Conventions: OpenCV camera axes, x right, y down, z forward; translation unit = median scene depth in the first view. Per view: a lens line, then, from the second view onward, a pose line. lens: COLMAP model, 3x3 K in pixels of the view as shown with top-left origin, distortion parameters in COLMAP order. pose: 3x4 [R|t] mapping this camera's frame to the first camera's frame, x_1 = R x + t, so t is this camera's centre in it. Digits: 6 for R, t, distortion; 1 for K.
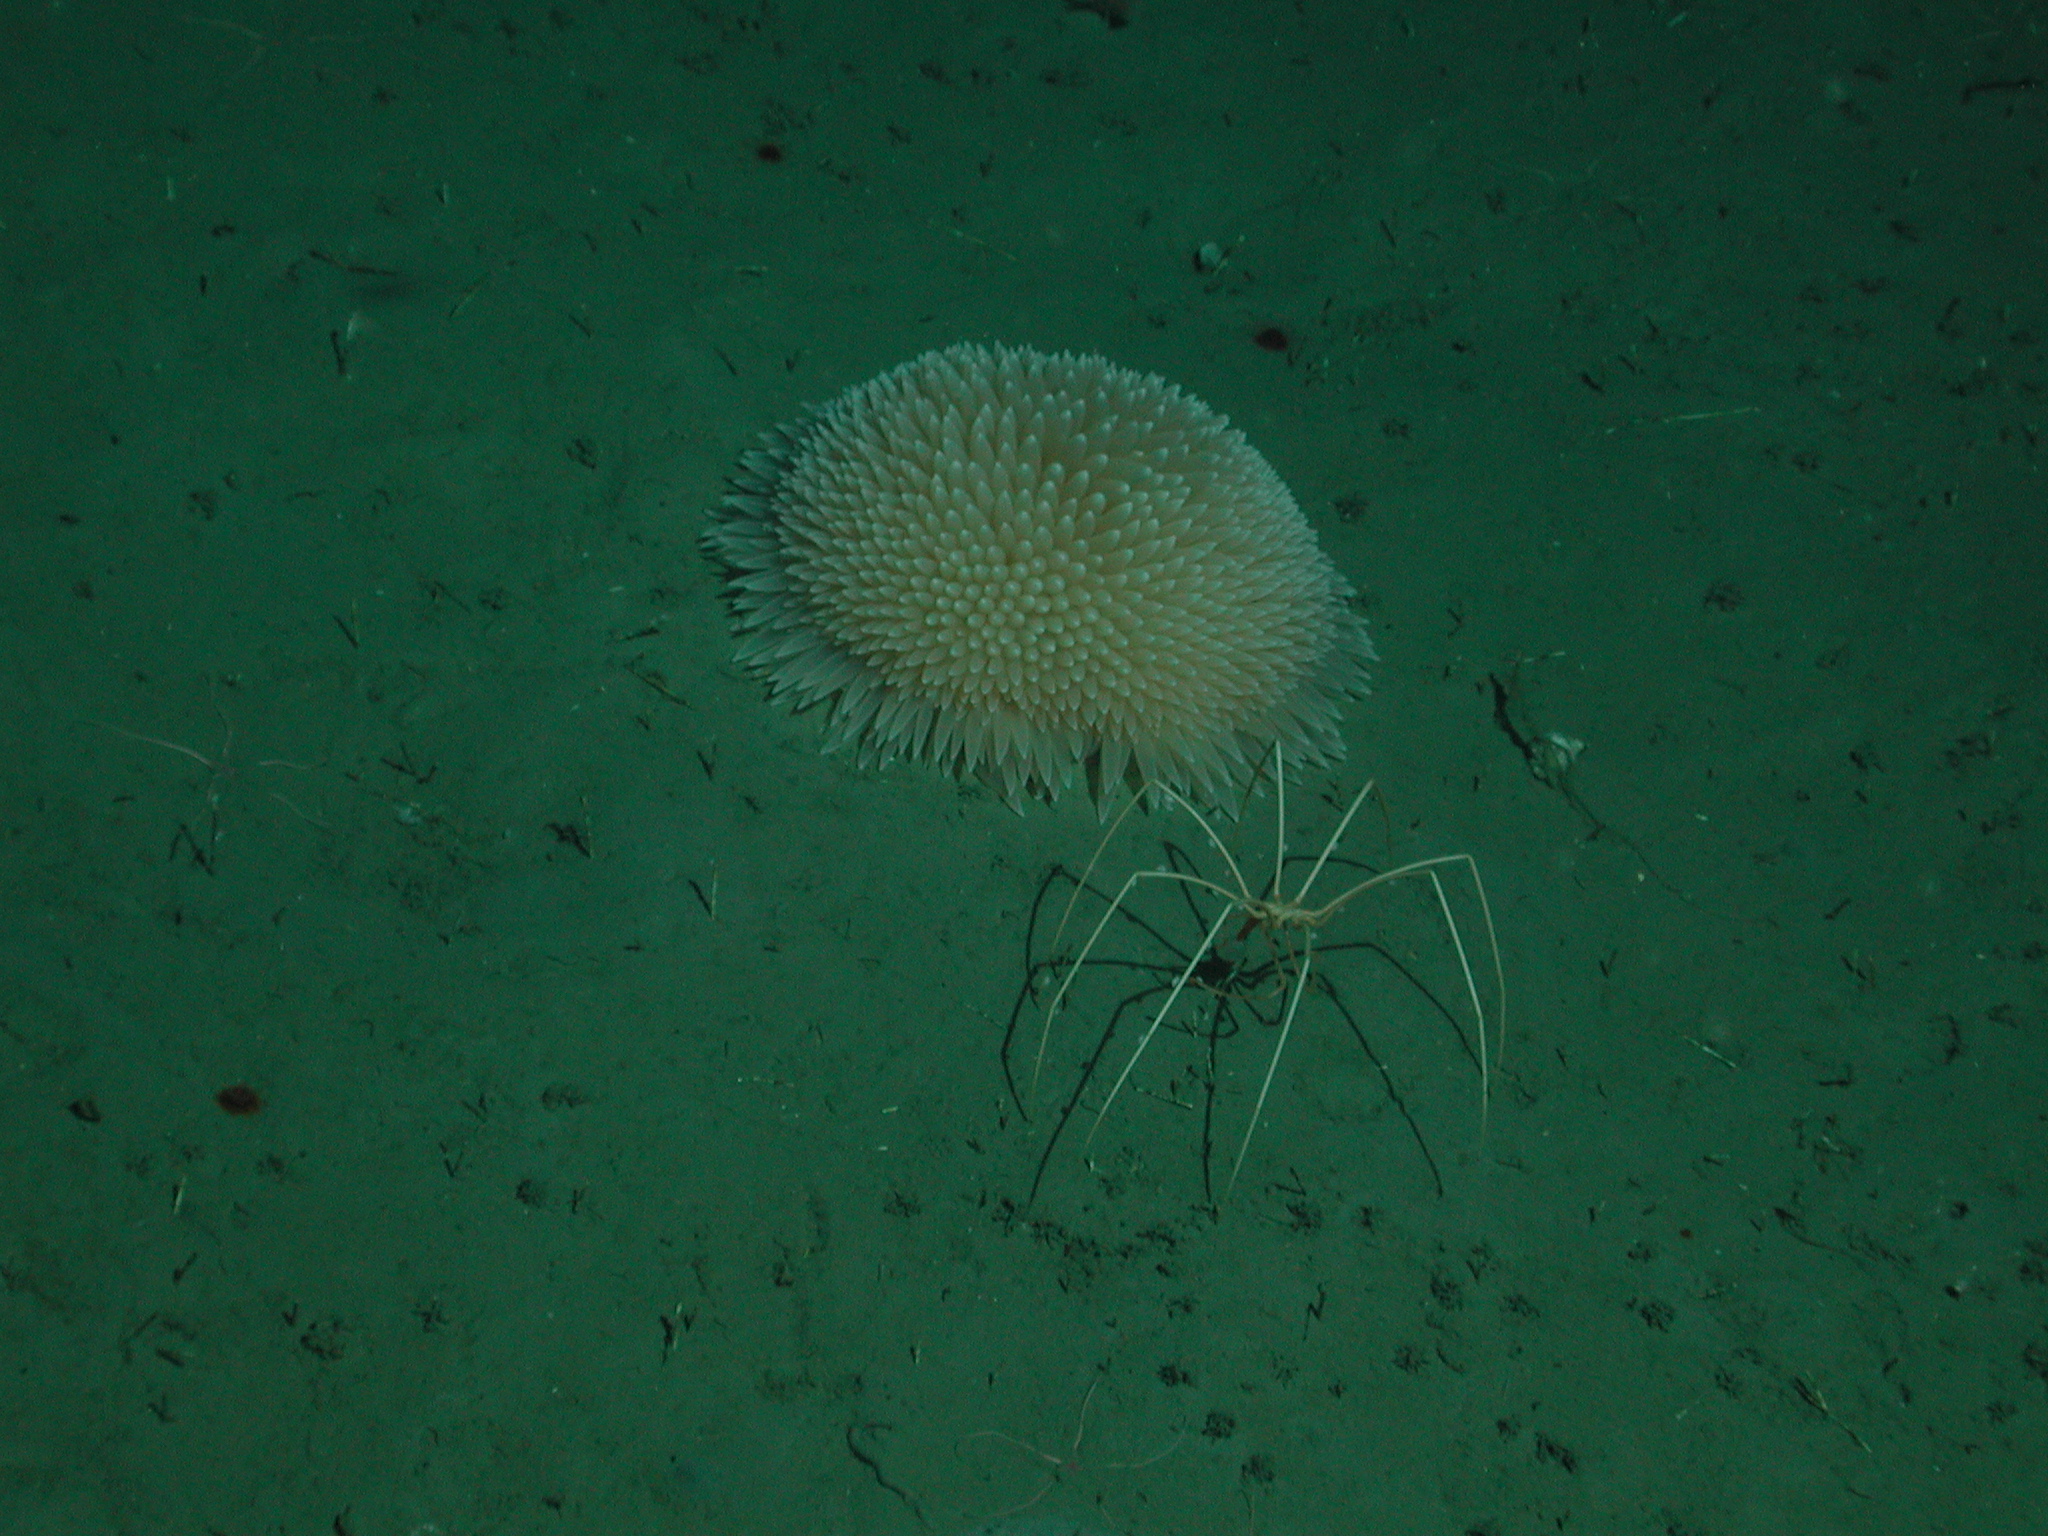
lens RADIAL K [[6239.5, 0, 1024.0], [0, 6239.5, 768.0], [0, 0, 1]] dist [0.605686, 2.469905]
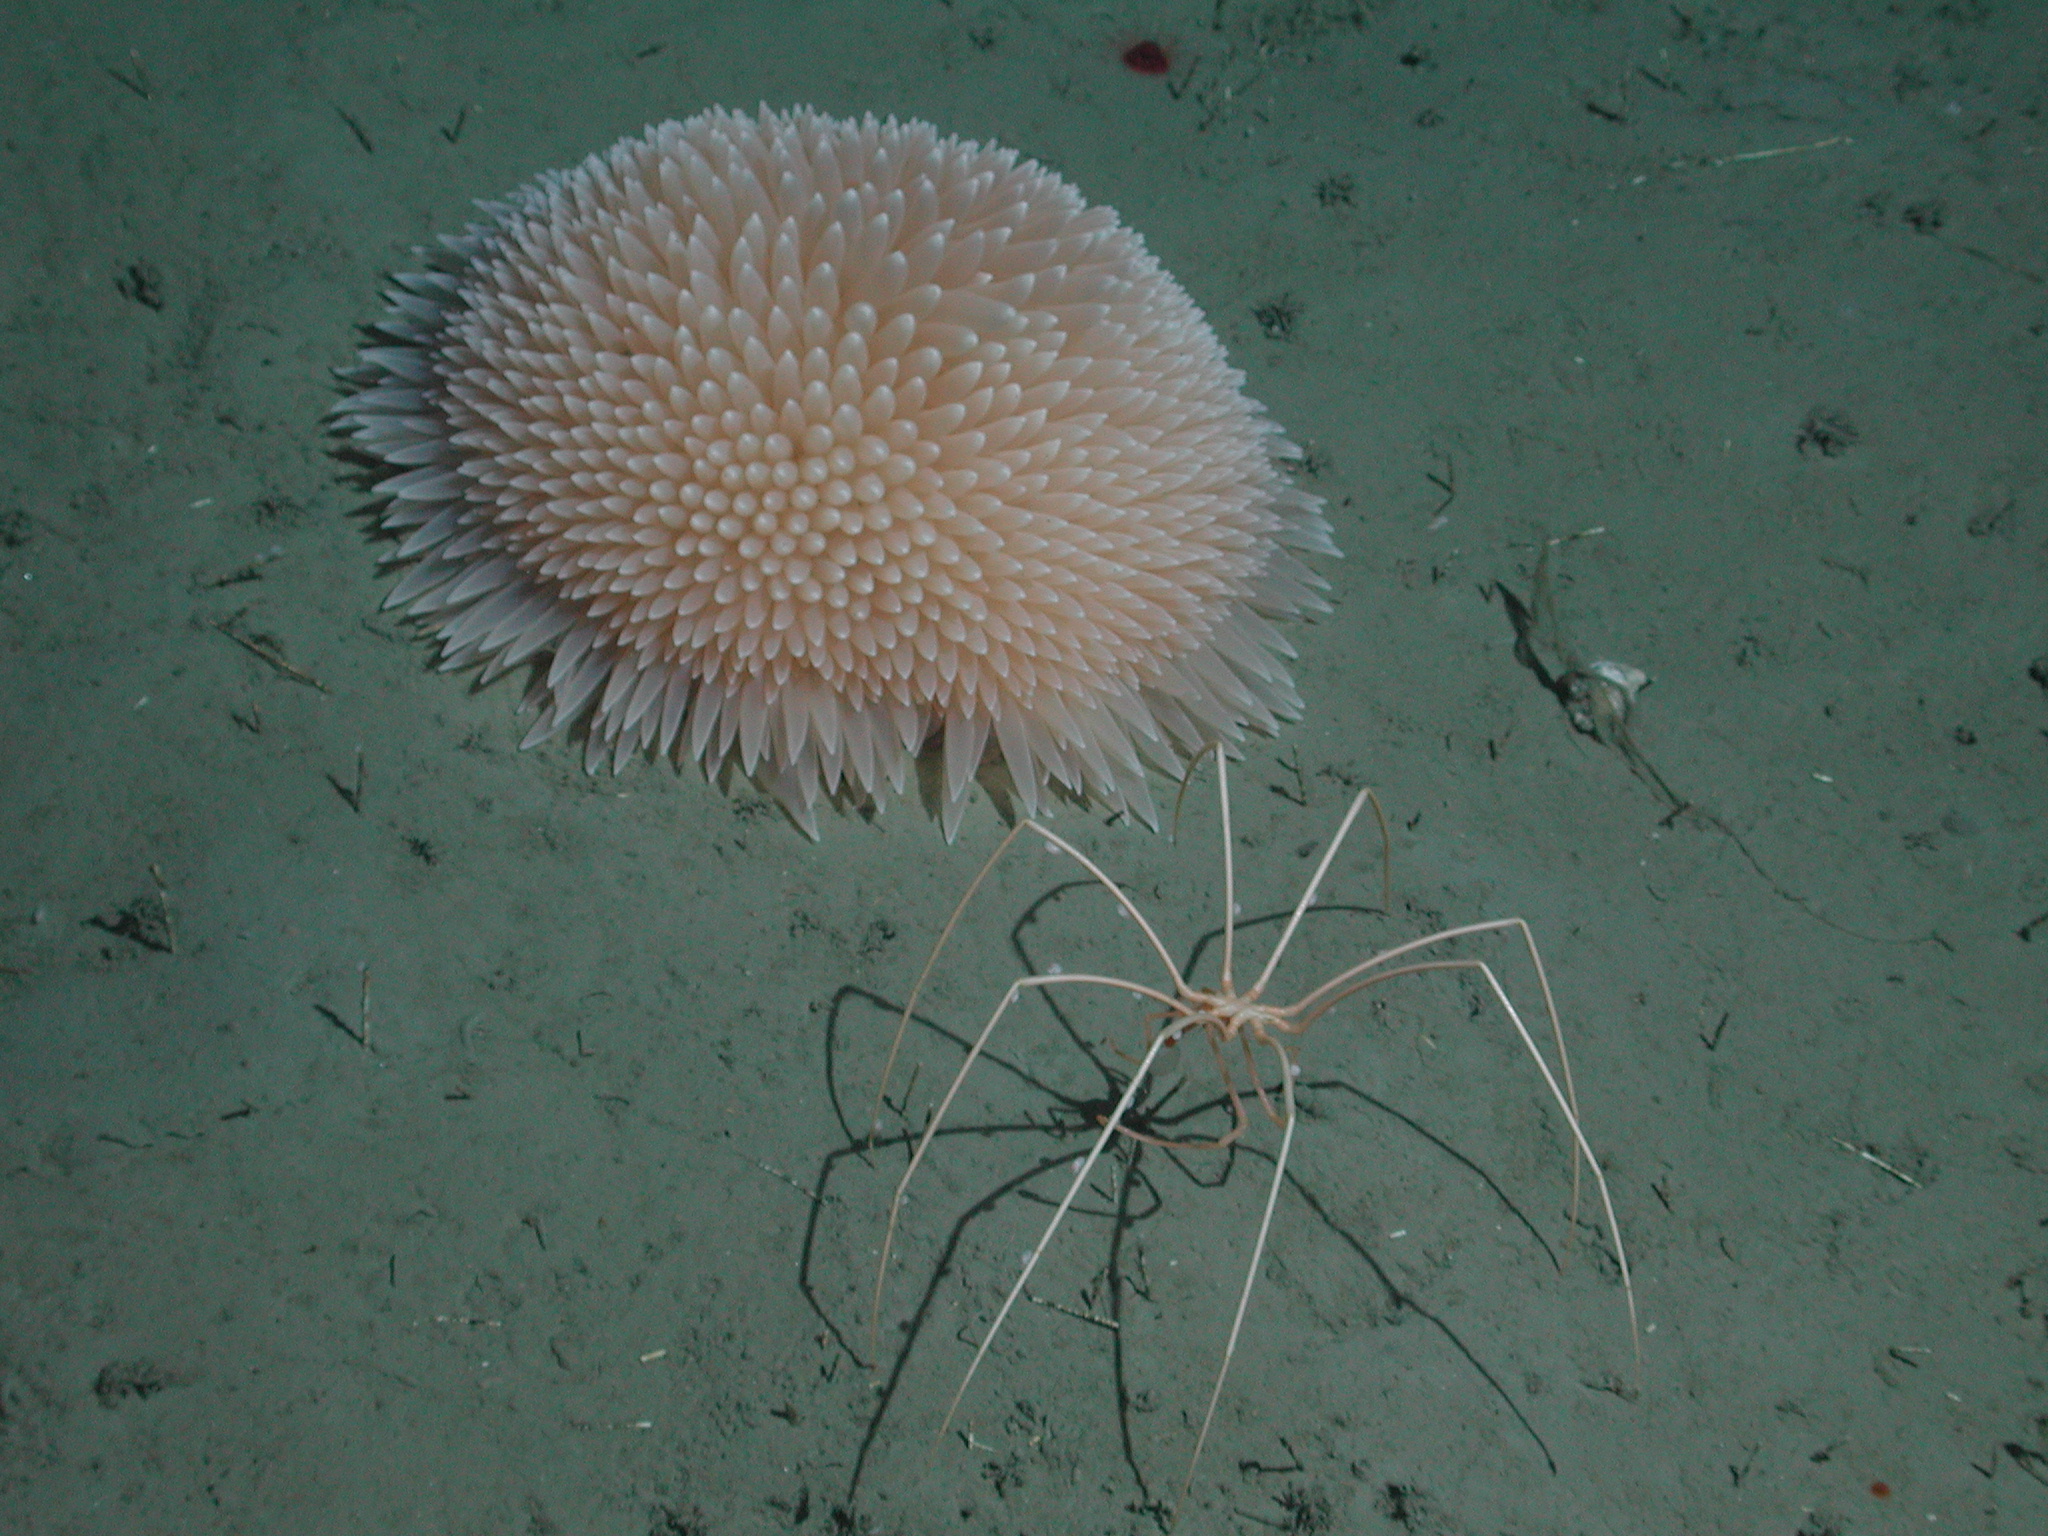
lens RADIAL K [[6239.5, 0, 1024.0], [0, 6239.5, 768.0], [0, 0, 1]] dist [0.605686, 2.469905]
pose [[0.998342, -0.036205, 0.044755, -0.009331], [0.032409, 0.996039, 0.082801, -0.054108], [-0.047575, -0.081213, 0.995561, 0.333382]]
